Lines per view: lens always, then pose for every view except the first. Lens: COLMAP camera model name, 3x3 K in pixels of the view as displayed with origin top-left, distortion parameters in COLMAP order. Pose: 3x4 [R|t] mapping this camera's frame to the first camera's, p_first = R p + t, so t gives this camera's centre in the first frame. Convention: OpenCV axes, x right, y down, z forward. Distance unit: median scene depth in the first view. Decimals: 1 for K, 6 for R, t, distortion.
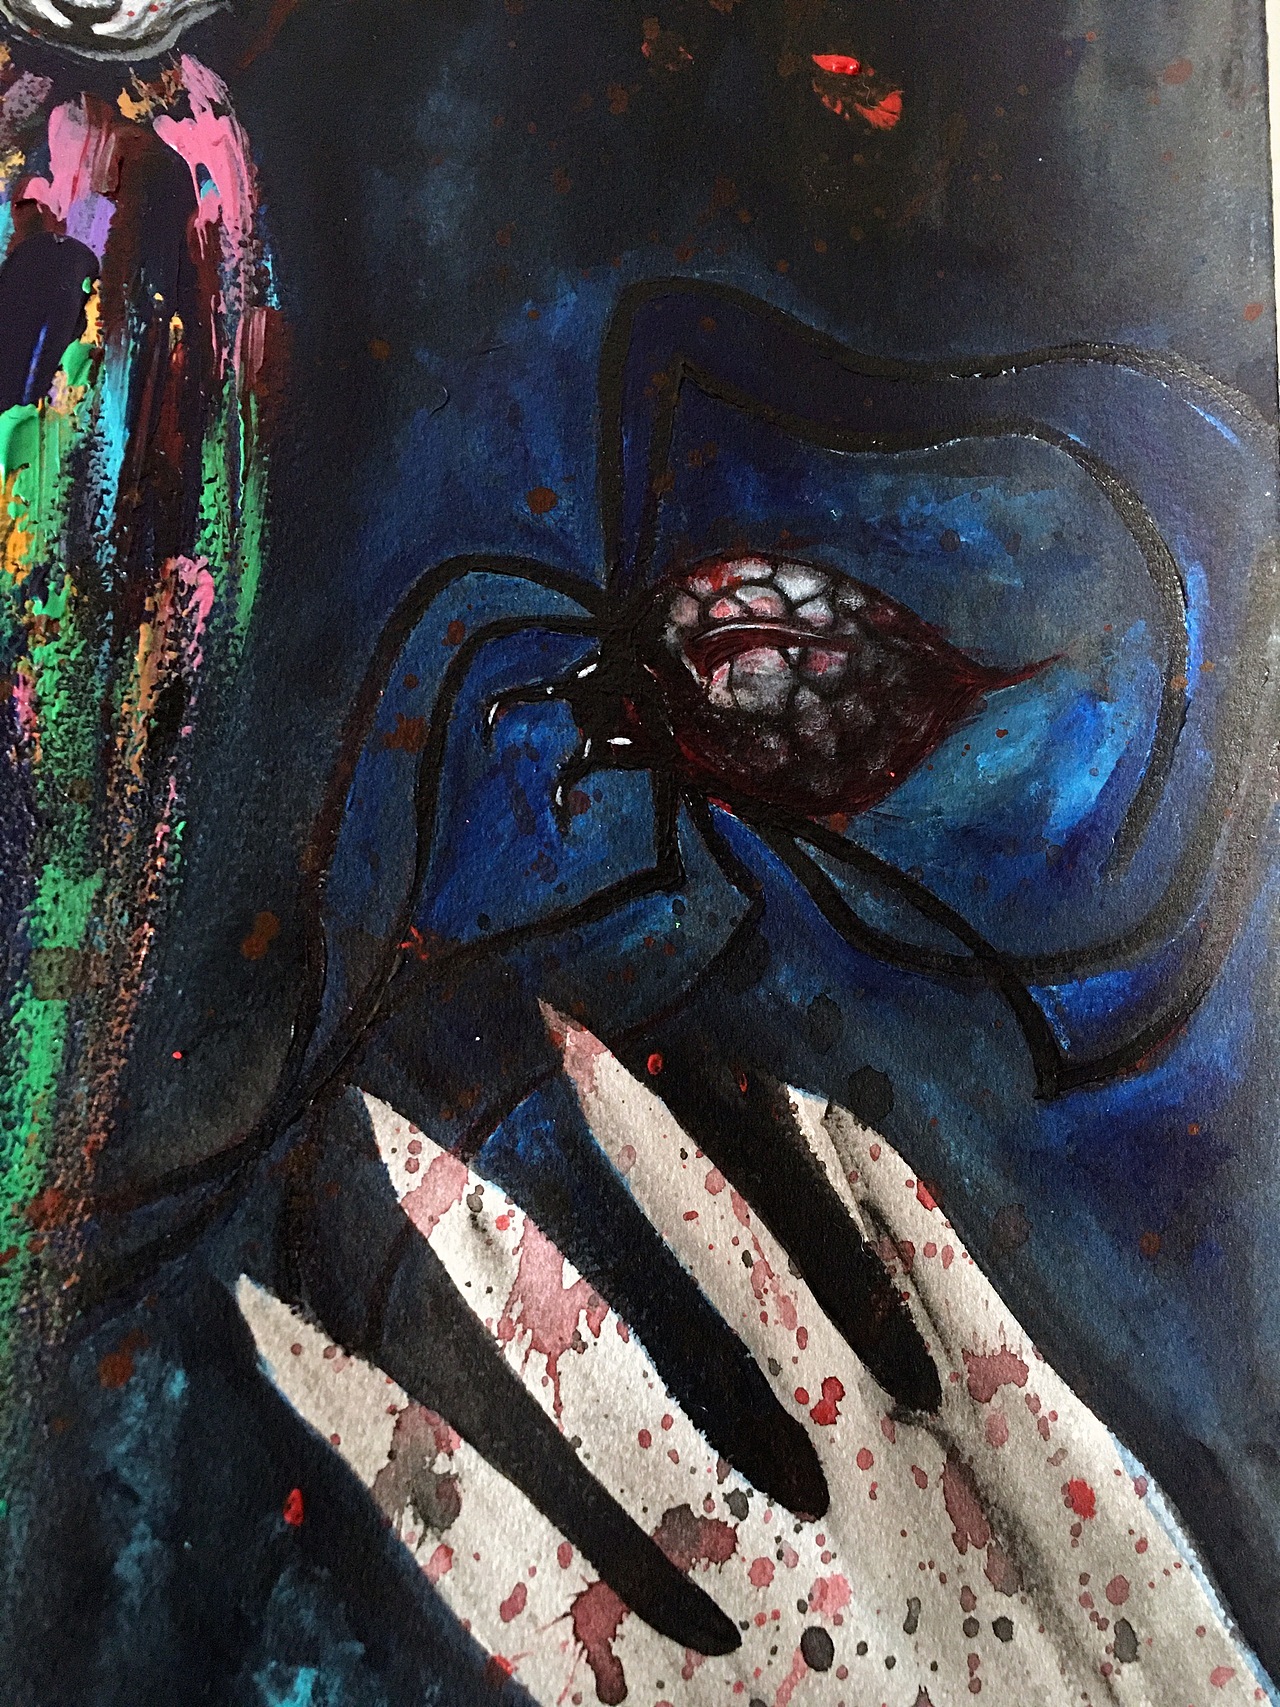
lens RADIAL K [[1451.3, 0, 640.0], [0, 1451.3, 853.5], [0, 0, 1]] dist [0.066959, -0.102022]
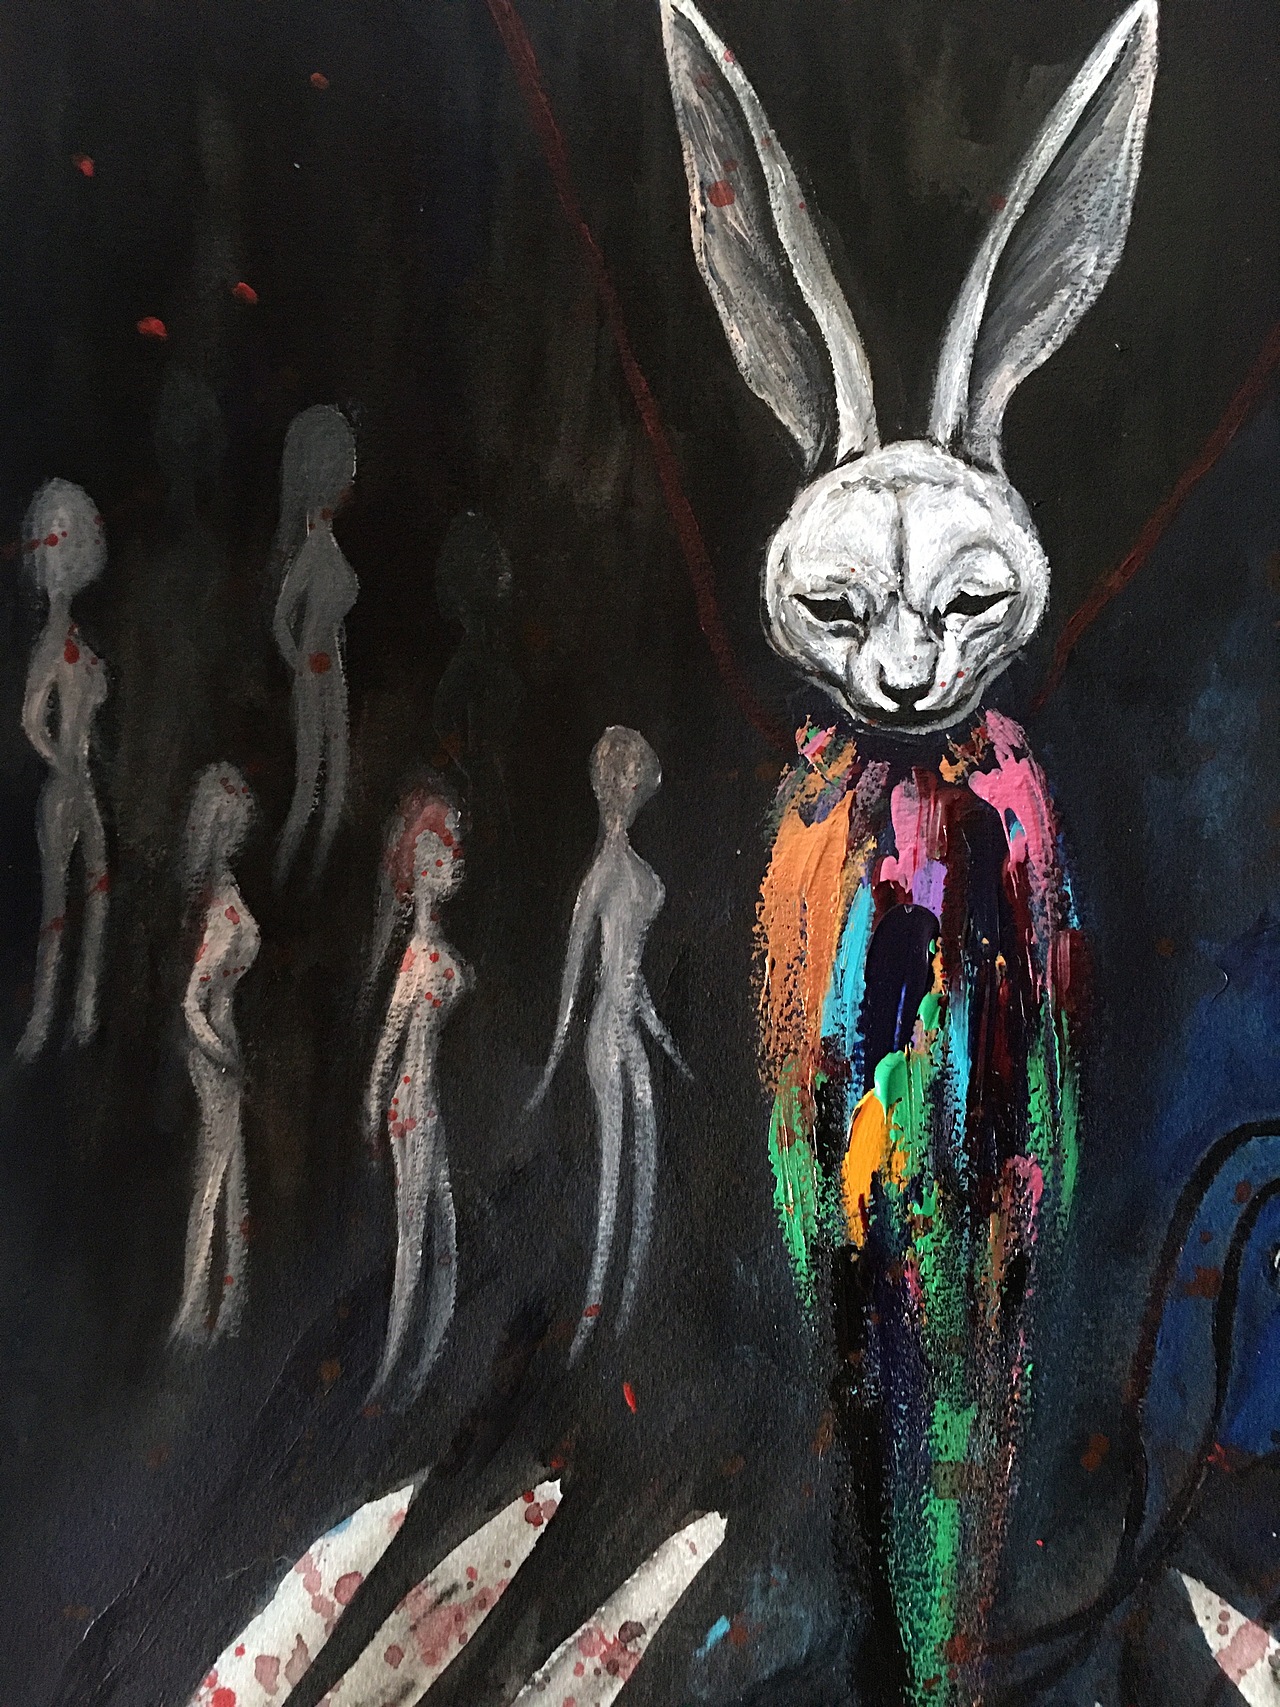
lens RADIAL K [[1451.3, 0, 640.0], [0, 1451.3, 853.5], [0, 0, 1]] dist [0.066959, -0.102022]
pose [[0.911362, -0.012560, -0.411414, -0.084705], [0.081290, 0.985340, 0.149993, -0.683788], [0.403499, -0.170142, 0.899022, -0.239601]]
